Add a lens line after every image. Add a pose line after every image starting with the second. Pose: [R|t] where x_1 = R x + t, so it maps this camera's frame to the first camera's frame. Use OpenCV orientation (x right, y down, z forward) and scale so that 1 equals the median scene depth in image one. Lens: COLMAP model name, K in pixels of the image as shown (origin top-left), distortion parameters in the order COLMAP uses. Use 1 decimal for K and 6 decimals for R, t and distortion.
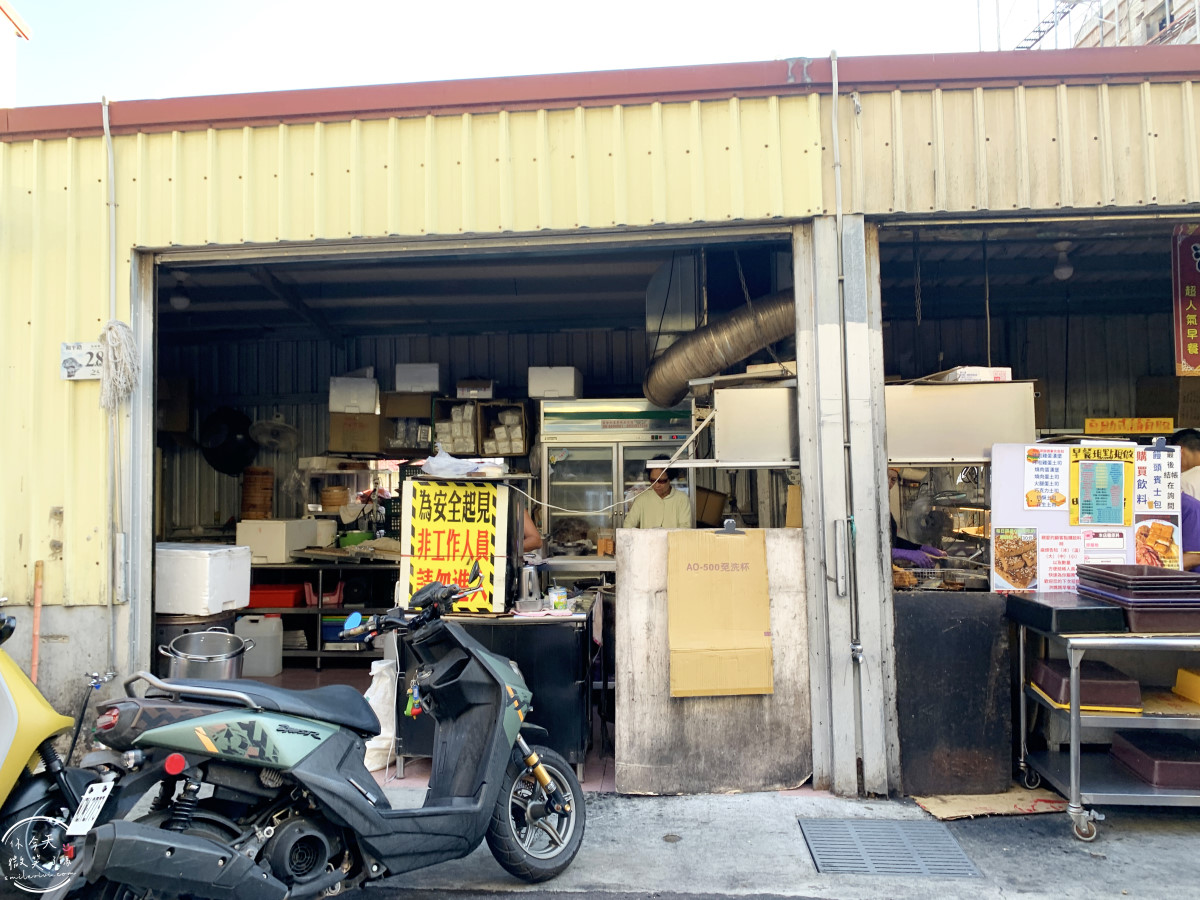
lens RADIAL K [[905.6, 0, 591.0], [0, 905.6, 436.9], [0, 0, 1]] dist [0.006243, -0.012912]
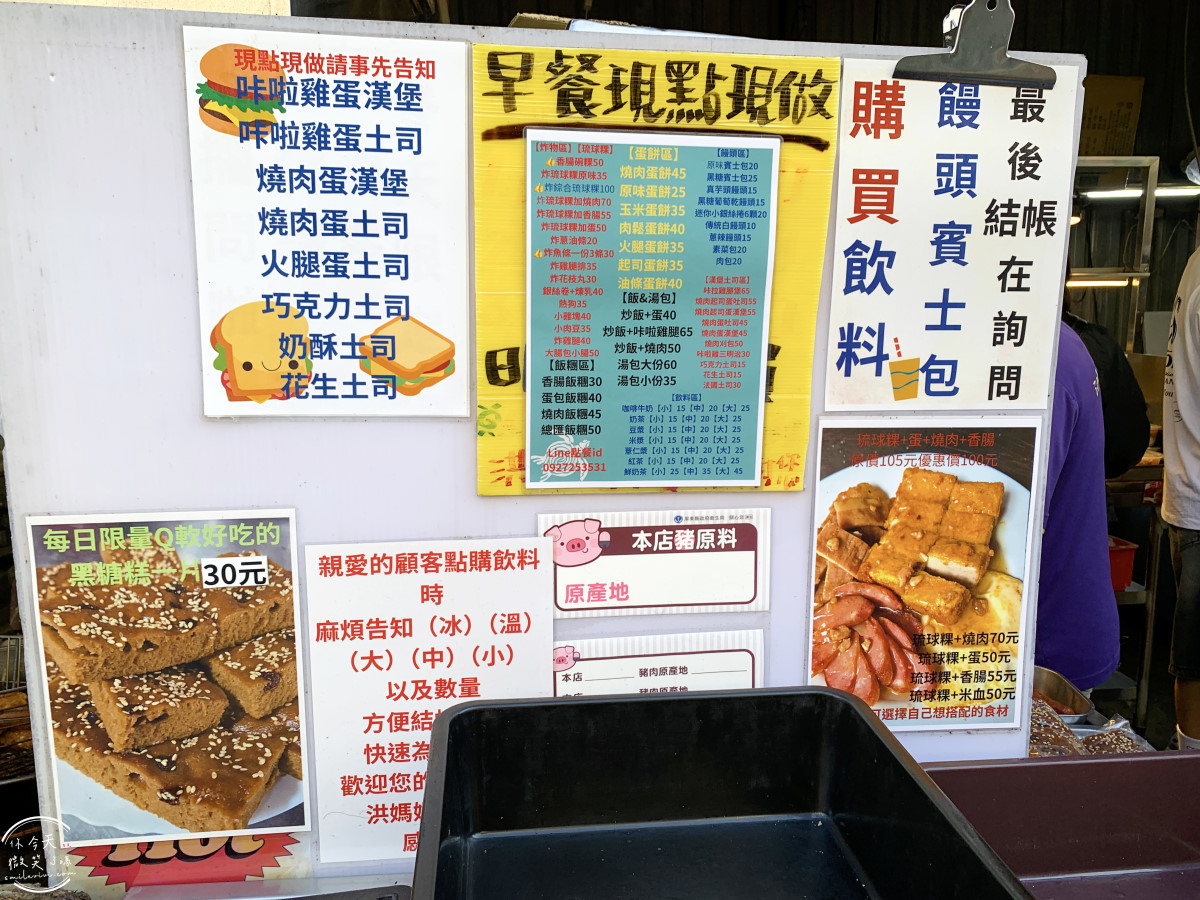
lens RADIAL K [[905.6, 0, 605.4], [0, 905.6, 444.5], [0, 0, 1]] dist [0.006243, -0.012912]
pose [[0.992957, -0.023277, 0.116169, 0.534038], [-0.001567, 0.977845, 0.209324, 0.048953], [-0.118467, -0.208031, 0.970921, 0.821826]]
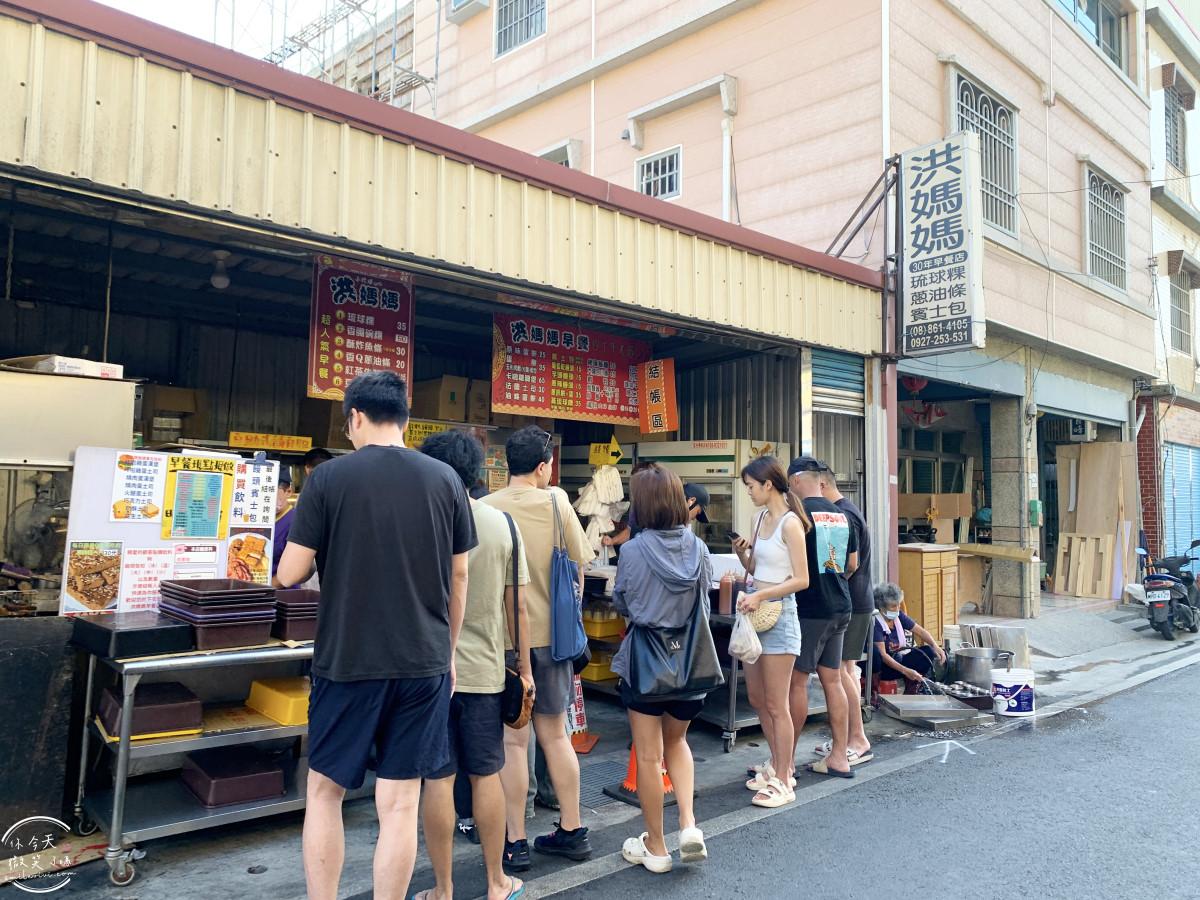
lens RADIAL K [[905.6, 0, 594.8], [0, 905.6, 437.6], [0, 0, 1]] dist [0.006243, -0.012912]
pose [[0.692690, 0.077126, 0.717100, 0.159864], [-0.066644, 0.996857, -0.042840, 0.003605], [-0.718150, -0.018115, 0.695653, 0.028605]]
